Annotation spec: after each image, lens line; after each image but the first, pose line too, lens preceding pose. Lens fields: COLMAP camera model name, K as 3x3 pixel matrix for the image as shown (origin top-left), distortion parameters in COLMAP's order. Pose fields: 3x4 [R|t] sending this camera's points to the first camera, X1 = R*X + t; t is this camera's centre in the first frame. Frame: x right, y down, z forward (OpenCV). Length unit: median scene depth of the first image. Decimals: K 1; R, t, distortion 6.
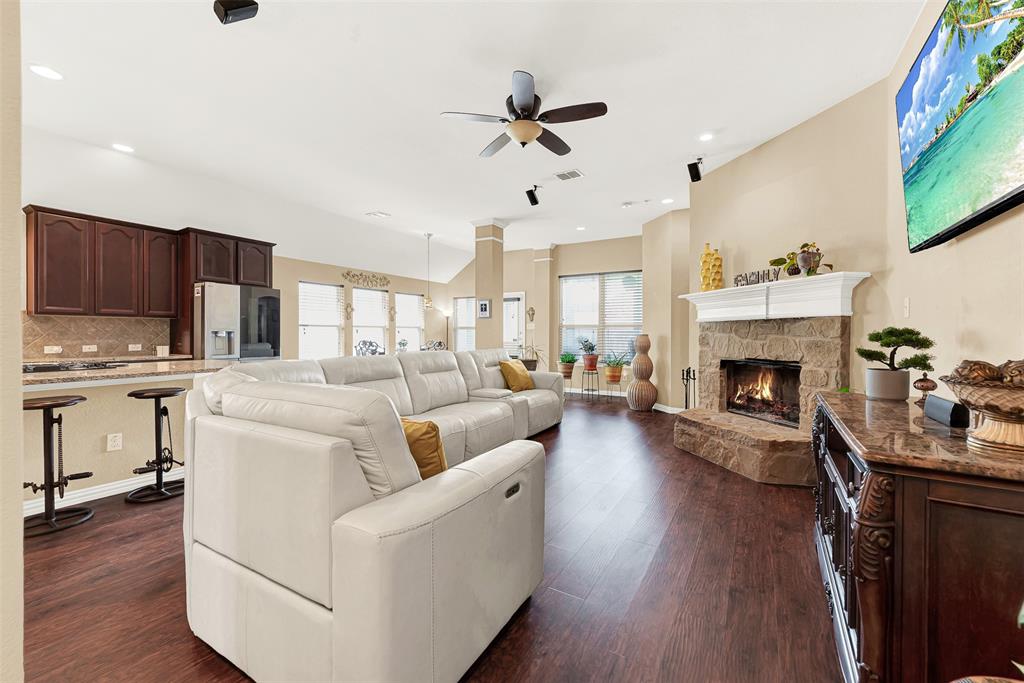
lens RADIAL K [[415.3, 0, 516.6], [0, 415.3, 336.5], [0, 0, 1]] dist [0.002793, -0.000163]
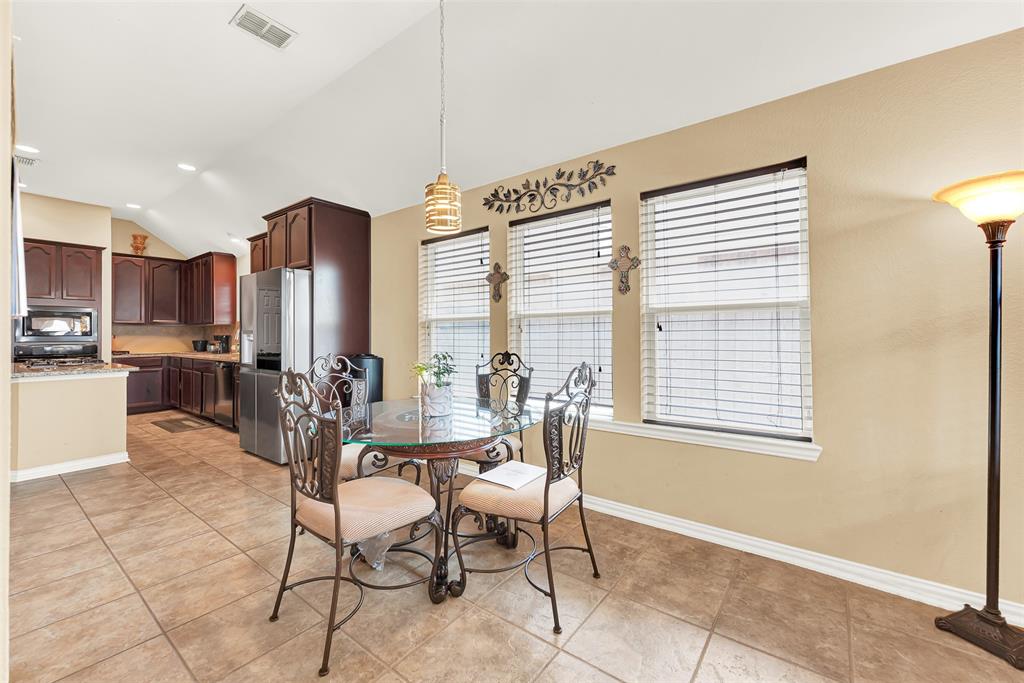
lens RADIAL K [[415.3, 0, 513.7], [0, 415.3, 333.6], [0, 0, 1]] dist [0.002793, -0.000163]
pose [[-0.115456, -0.004001, -0.993305, 0.026662], [0.000862, 0.999991, -0.004128, -0.008815], [0.993312, -0.001333, -0.115451, 1.501666]]
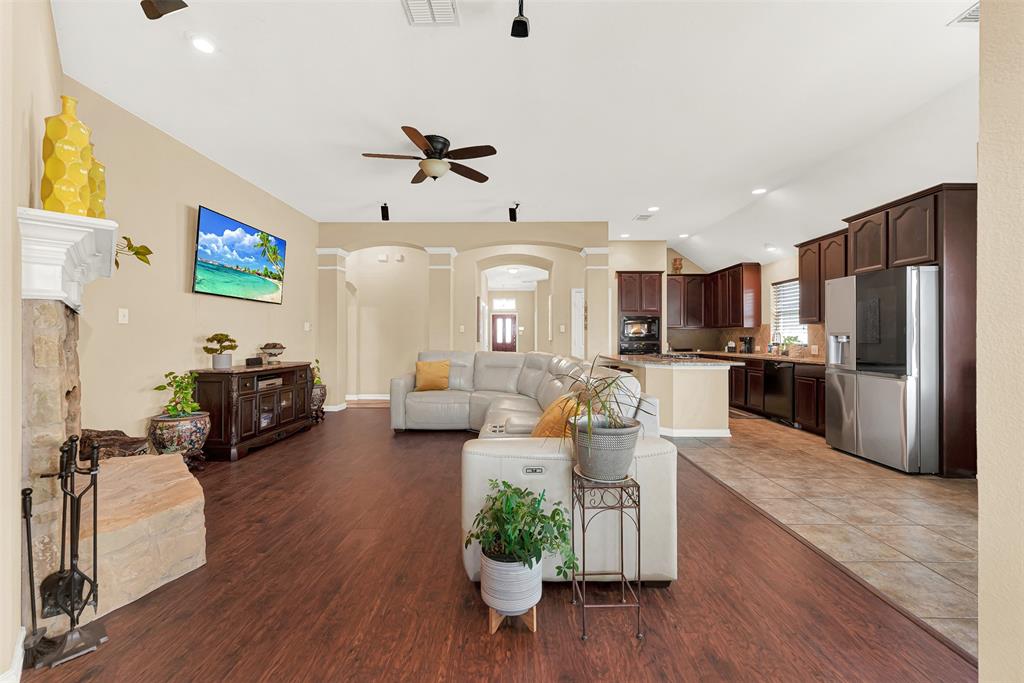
lens RADIAL K [[415.3, 0, 512.9], [0, 415.3, 335.4], [0, 0, 1]] dist [0.002793, -0.000163]
pose [[-0.862722, -0.004773, -0.505655, 0.250115], [-0.003700, 0.999988, -0.003127, -0.007794], [0.505664, -0.000827, -0.862730, 1.298401]]
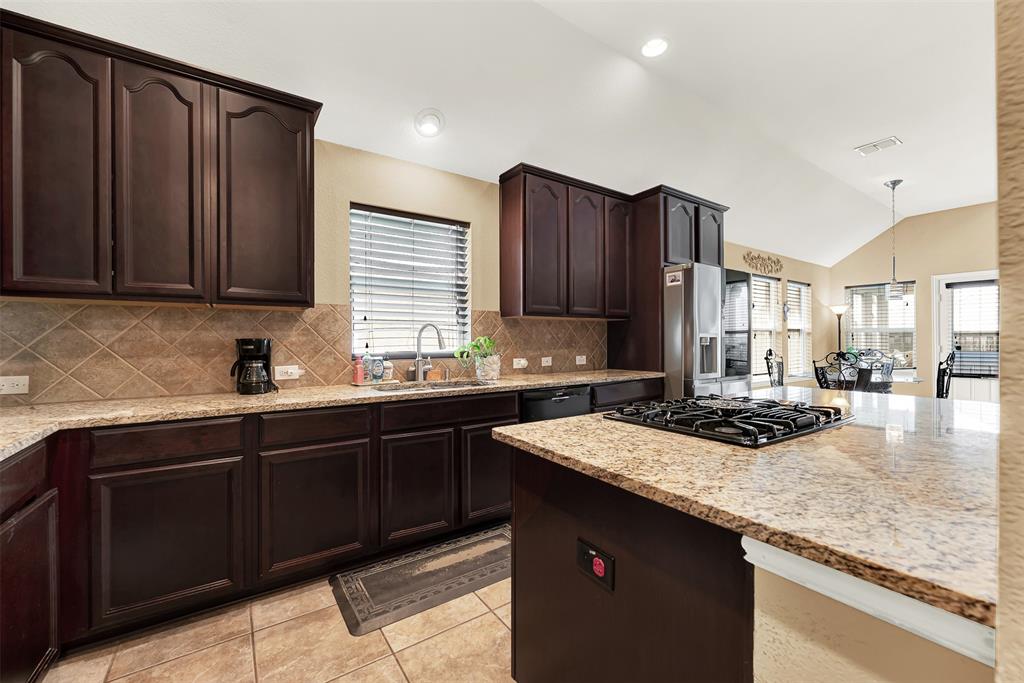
lens RADIAL K [[415.3, 0, 513.5], [0, 415.3, 340.6], [0, 0, 1]] dist [0.002793, -0.000163]
pose [[0.908874, -0.005103, -0.417039, -0.667444], [0.002917, 0.999978, -0.005878, -0.004011], [0.417060, 0.004126, 0.908869, 0.259752]]
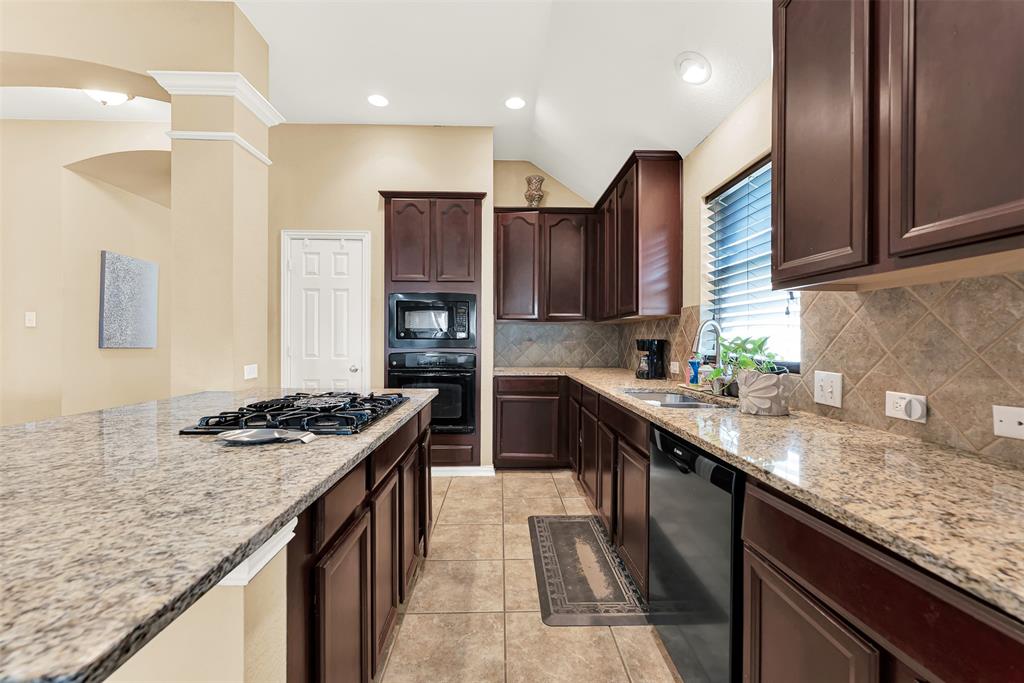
lens RADIAL K [[415.3, 0, 511.2], [0, 415.3, 344.0], [0, 0, 1]] dist [0.002793, -0.000163]
pose [[-0.846588, 0.001040, -0.532247, -0.610072], [-0.007193, 0.999884, 0.013396, -0.009796], [0.532200, 0.015169, -0.846483, 0.900407]]
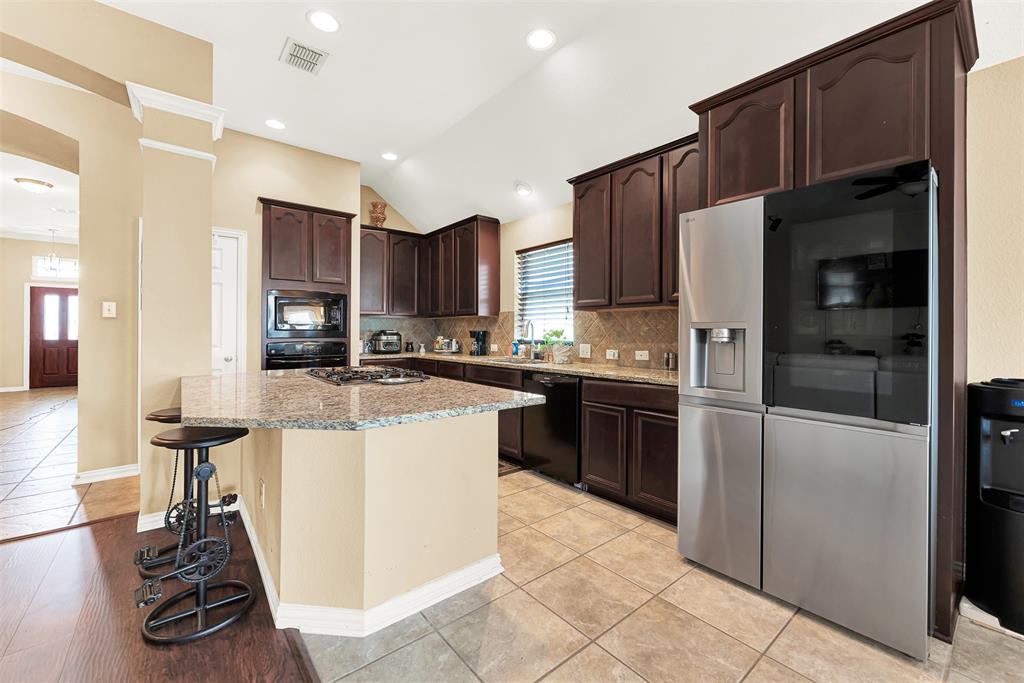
lens RADIAL K [[415.3, 0, 510.5], [0, 415.3, 331.7], [0, 0, 1]] dist [0.002793, -0.000163]
pose [[-0.341493, -0.002832, -0.939880, -0.259123], [-0.006446, 0.999979, -0.000671, -0.007739], [0.939862, 0.005829, -0.341504, 0.893283]]
